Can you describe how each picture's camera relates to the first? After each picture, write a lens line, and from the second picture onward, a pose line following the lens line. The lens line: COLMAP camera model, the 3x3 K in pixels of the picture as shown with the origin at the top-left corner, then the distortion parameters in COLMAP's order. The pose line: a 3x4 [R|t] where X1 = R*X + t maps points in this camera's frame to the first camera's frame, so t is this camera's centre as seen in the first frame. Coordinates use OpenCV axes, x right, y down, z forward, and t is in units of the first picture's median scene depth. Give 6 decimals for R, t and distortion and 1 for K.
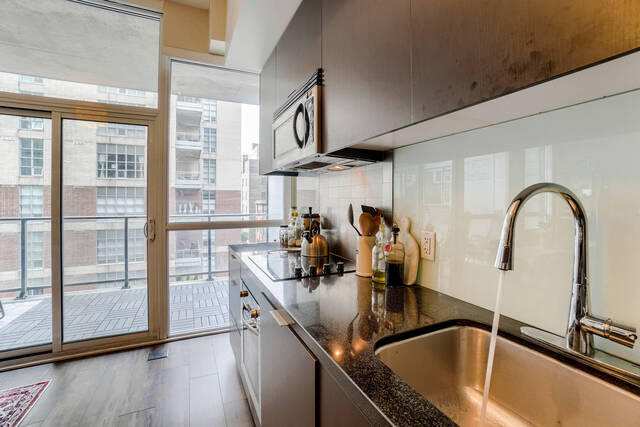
lens RADIAL K [[288.1, 0, 318.4], [0, 288.1, 201.1], [0, 0, 1]] dist [-0.064727, 0.024672]
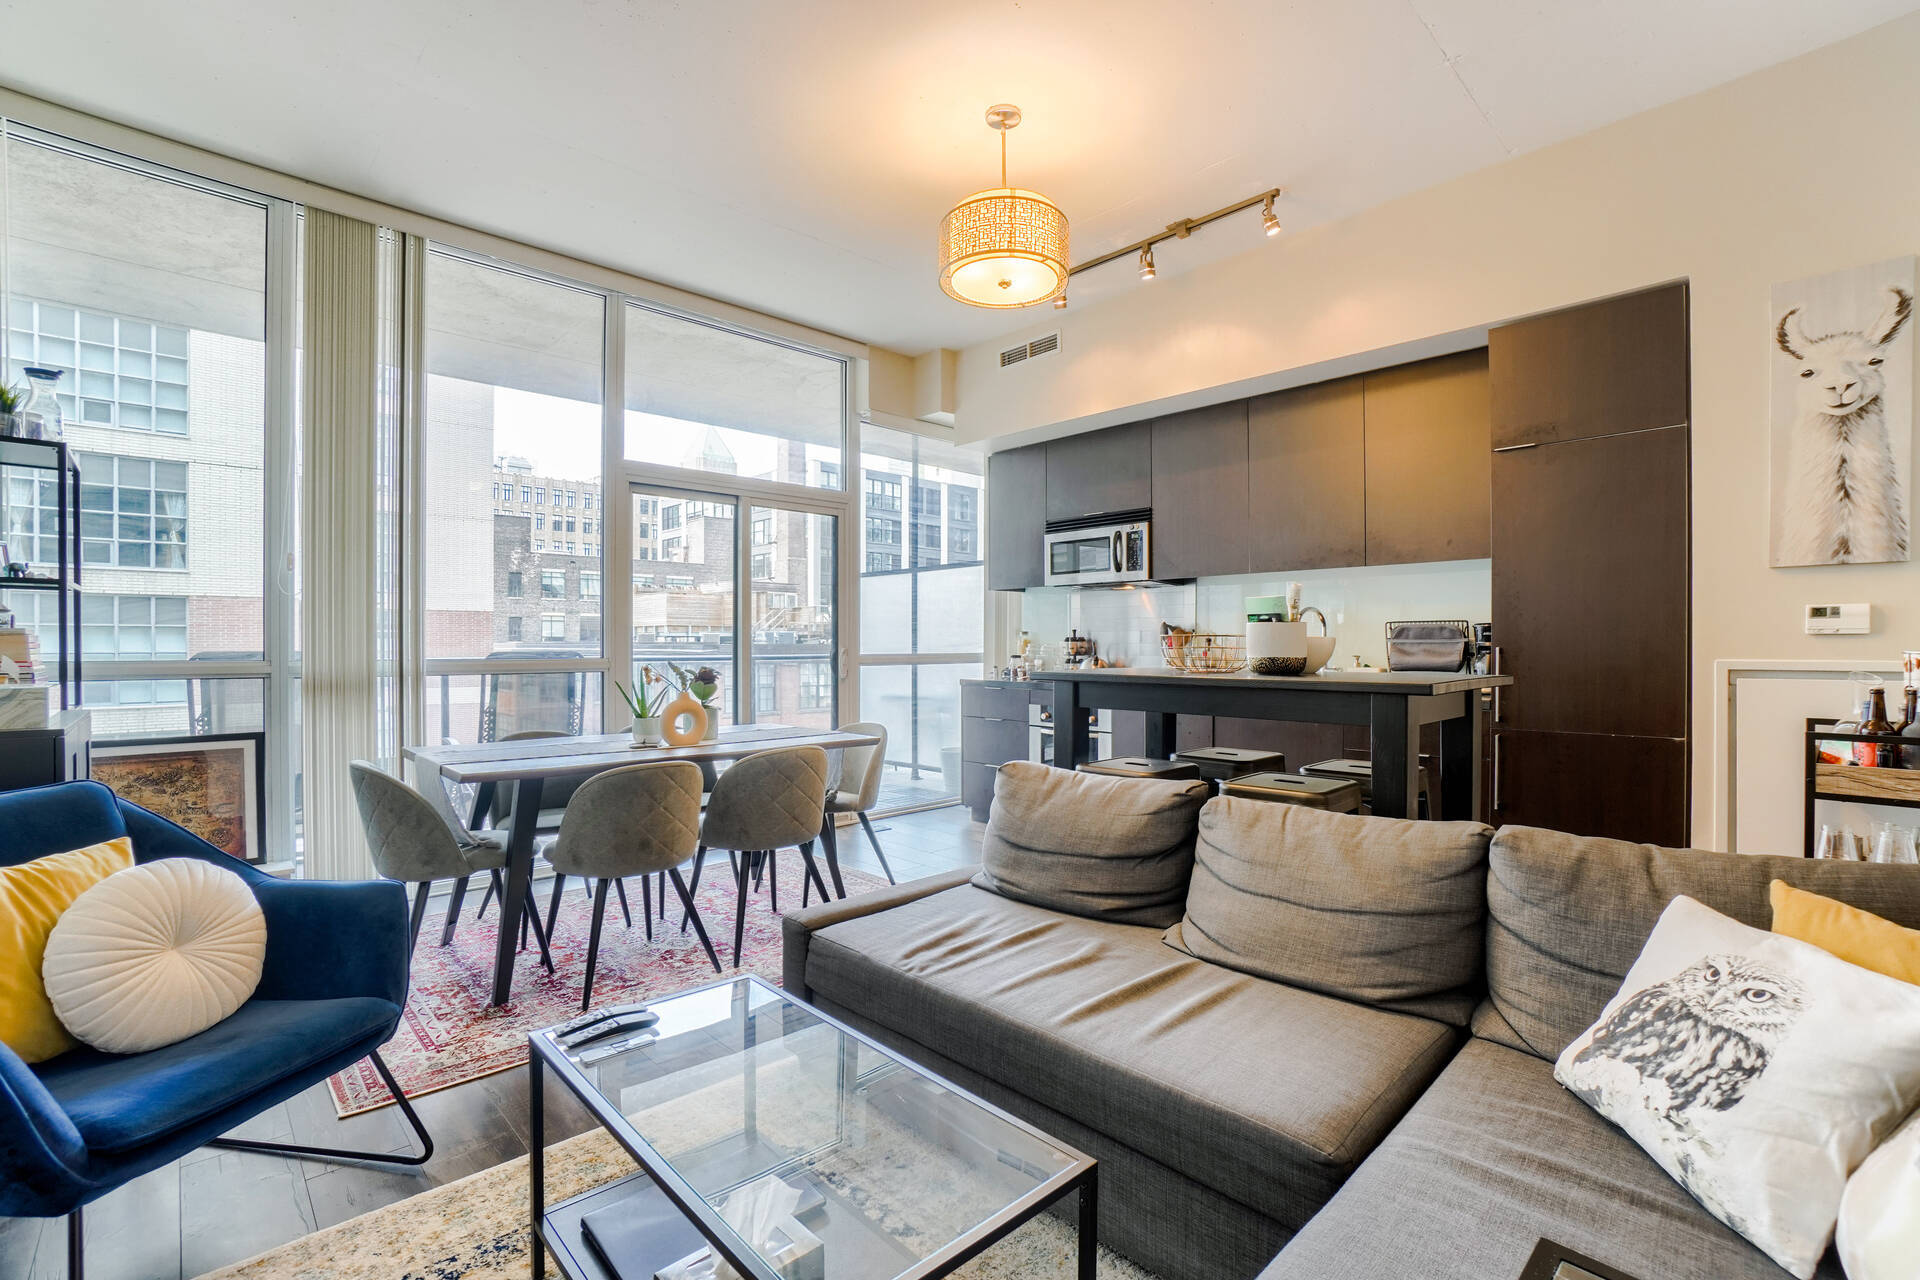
lens RADIAL K [[850.5, 0, 944.3], [0, 850.5, 642.0], [0, 0, 1]] dist [-0.050059, 0.018538]
pose [[0.949622, 0.000594, 0.313396, -1.020359], [0.001181, 0.999984, -0.005474, 0.060969], [-0.313395, 0.005568, 0.949607, -1.108353]]
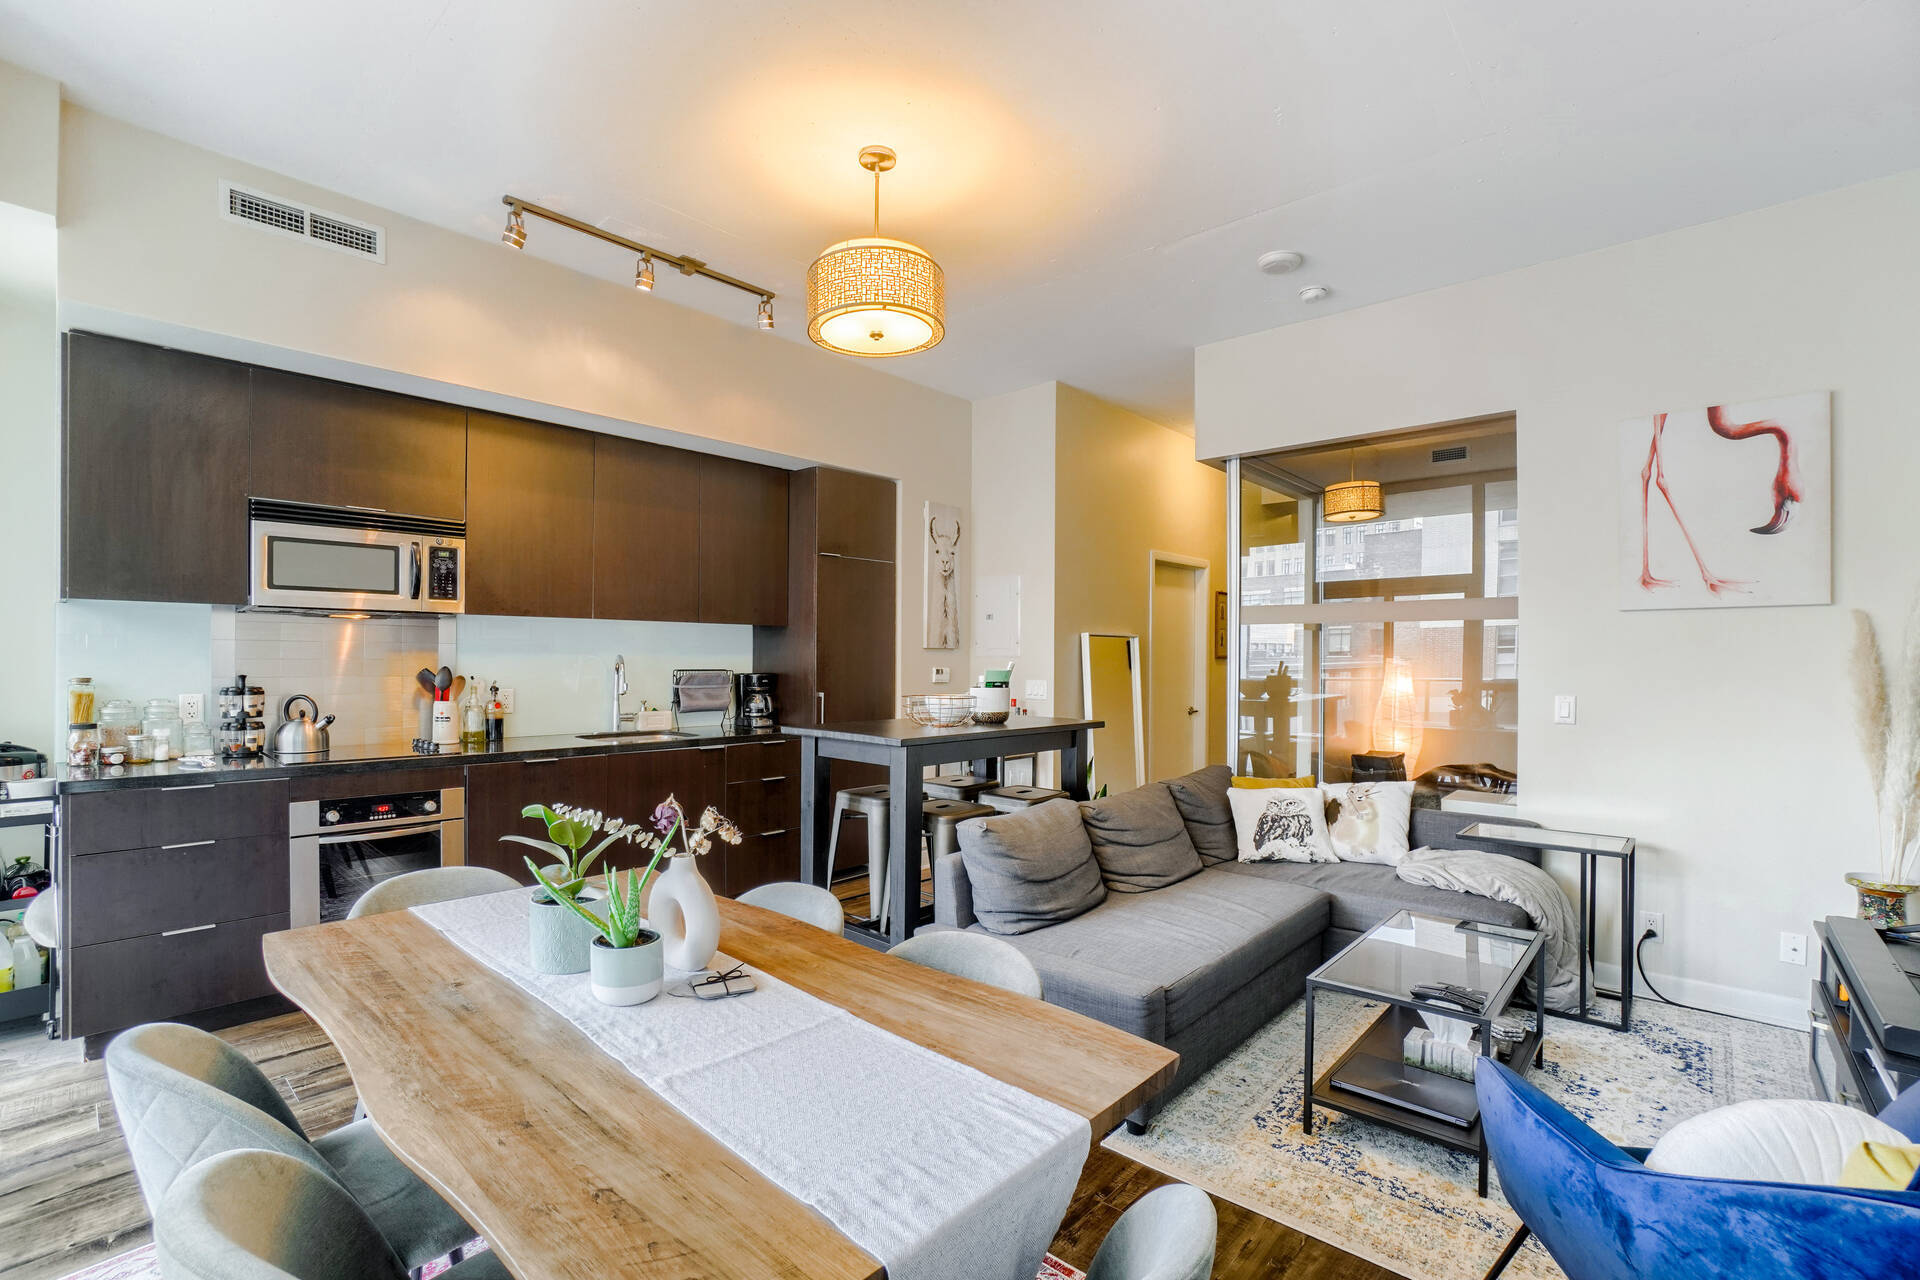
lens RADIAL K [[855.4, 0, 947.5], [0, 855.4, 660.9], [0, 0, 1]] dist [-0.064402, 0.023177]
pose [[-0.382393, -0.008731, 0.923958, -1.653180], [-0.007157, 0.999953, 0.006487, -0.020813], [-0.923972, -0.004132, -0.382438, 0.320386]]
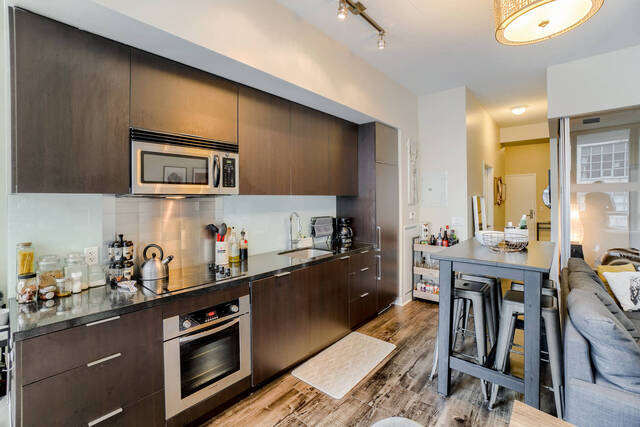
lens RADIAL K [[282.5, 0, 315.5], [0, 282.5, 199.3], [0, 0, 1]] dist [-0.066674, 0.022671]
pose [[-0.408781, 0.001835, 0.912631, -0.903282], [0.009190, 0.999956, 0.002106, -0.072306], [-0.912586, 0.009248, -0.408779, 0.673920]]
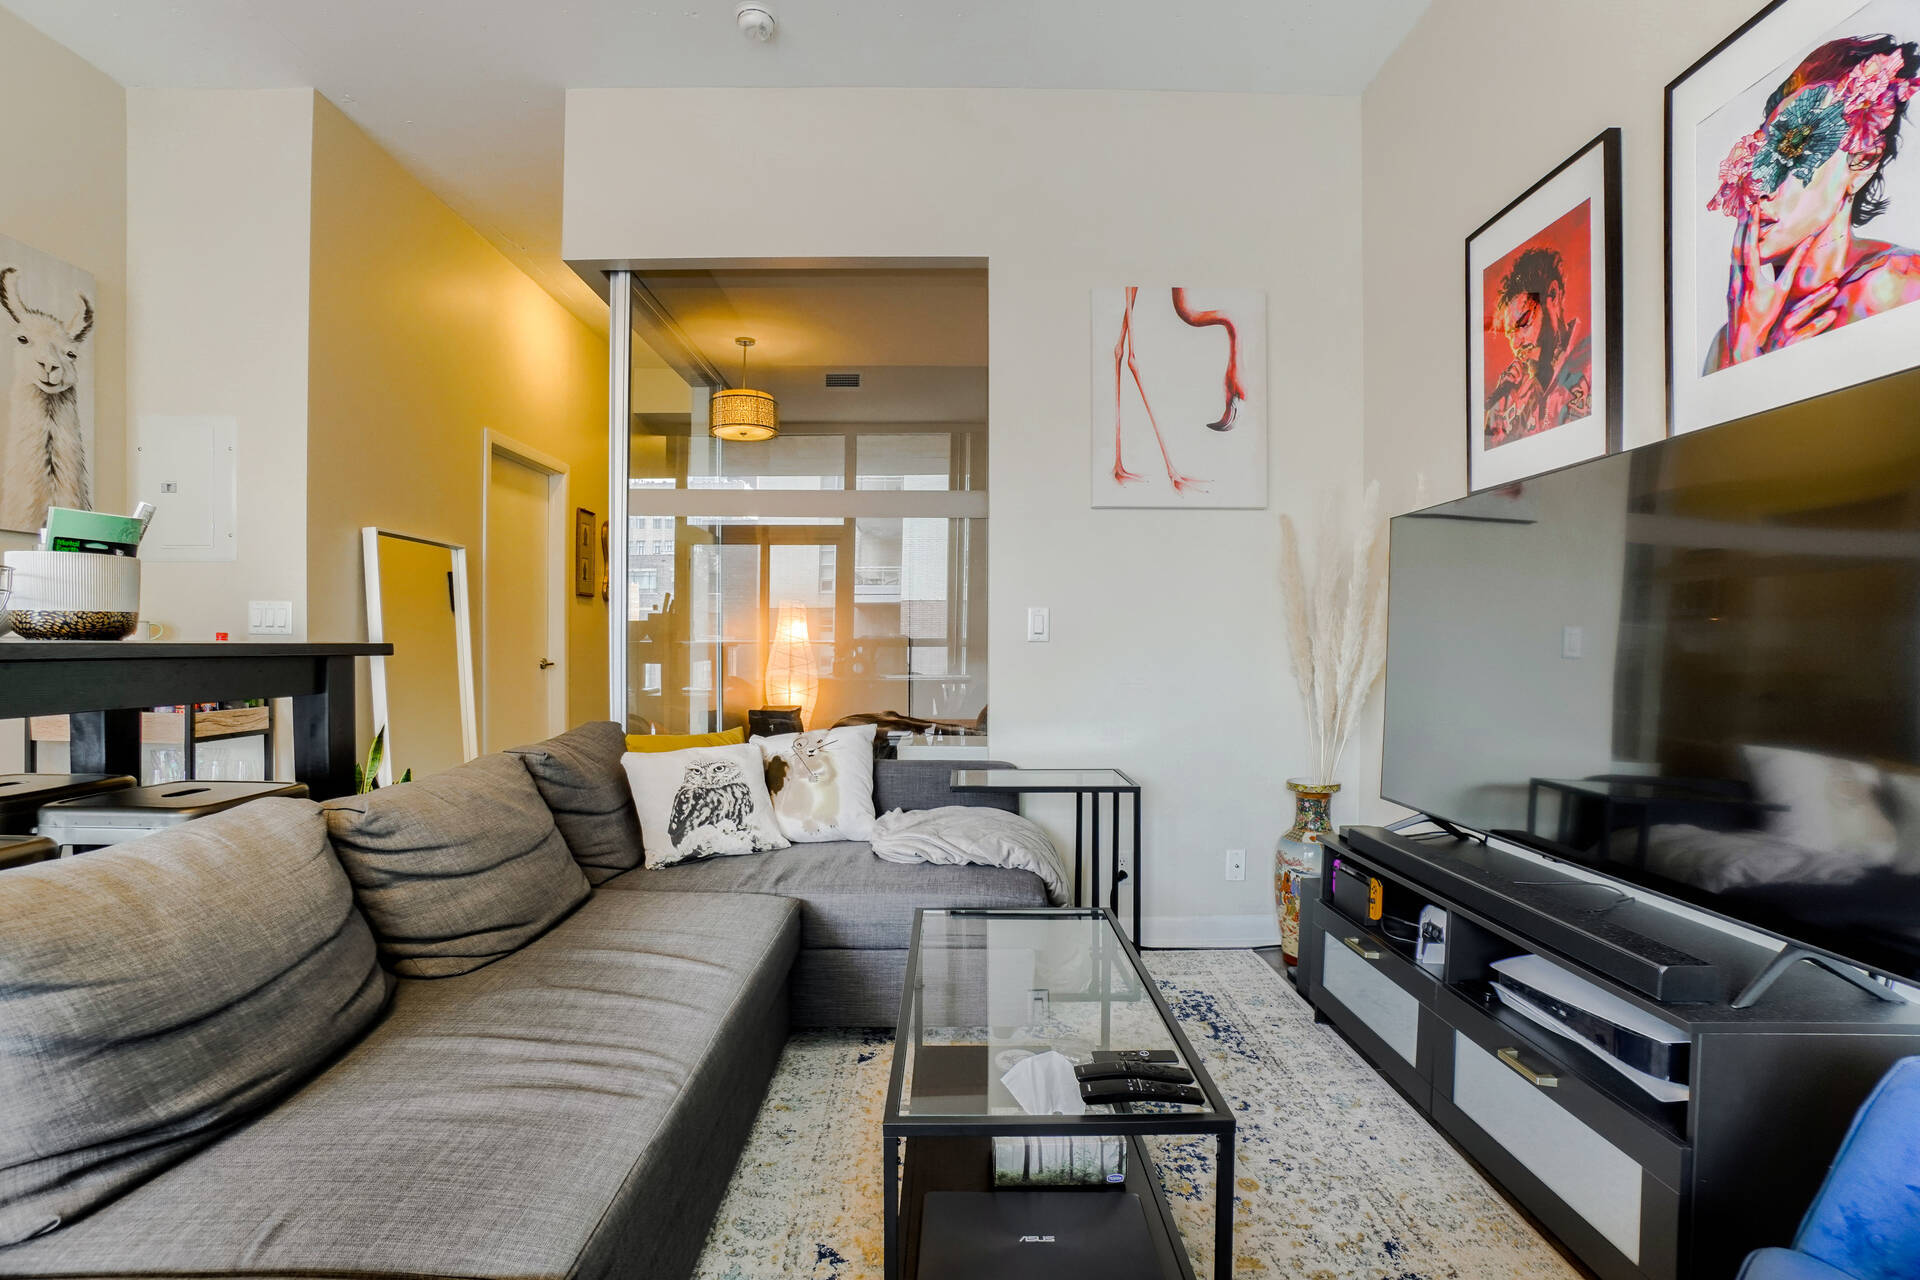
lens RADIAL K [[855.4, 0, 947.5], [0, 855.4, 660.9], [0, 0, 1]] dist [-0.064402, 0.023177]
pose [[-0.905004, -0.018783, 0.424988, -1.161586], [-0.011049, 0.999726, 0.020656, 0.088886], [-0.425259, 0.013998, -0.904963, -0.031698]]
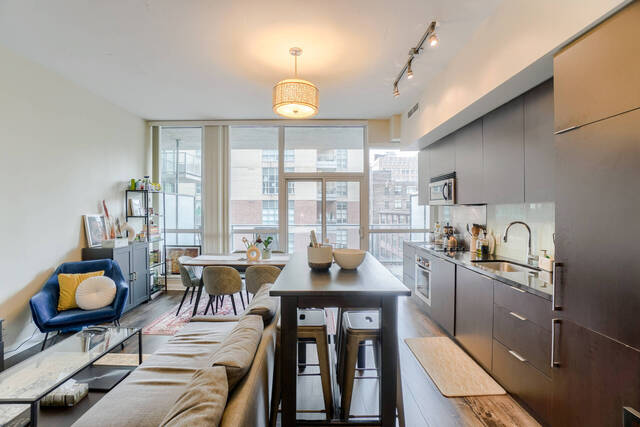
lens RADIAL K [[282.2, 0, 316.9], [0, 282.2, 212.9], [0, 0, 1]] dist [-0.062744, 0.022007]
pose [[0.911186, 0.002483, -0.411988, -0.050950], [0.002218, 0.999938, 0.010931, -0.061552], [0.411990, -0.010874, 0.911124, -0.985596]]
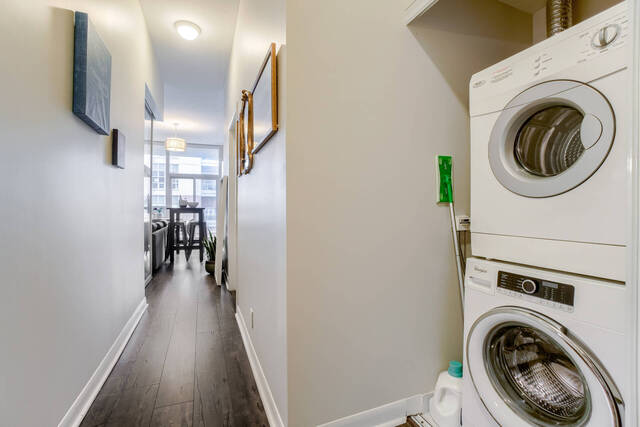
lens RADIAL K [[283.5, 0, 314.8], [0, 283.5, 214.2], [0, 0, 1]] dist [-0.050059, 0.018538]
pose [[0.998398, 0.002203, -0.056540, 0.860483], [-0.001175, 0.999834, 0.018207, 0.107750], [0.056571, -0.018111, 0.998234, -2.542777]]
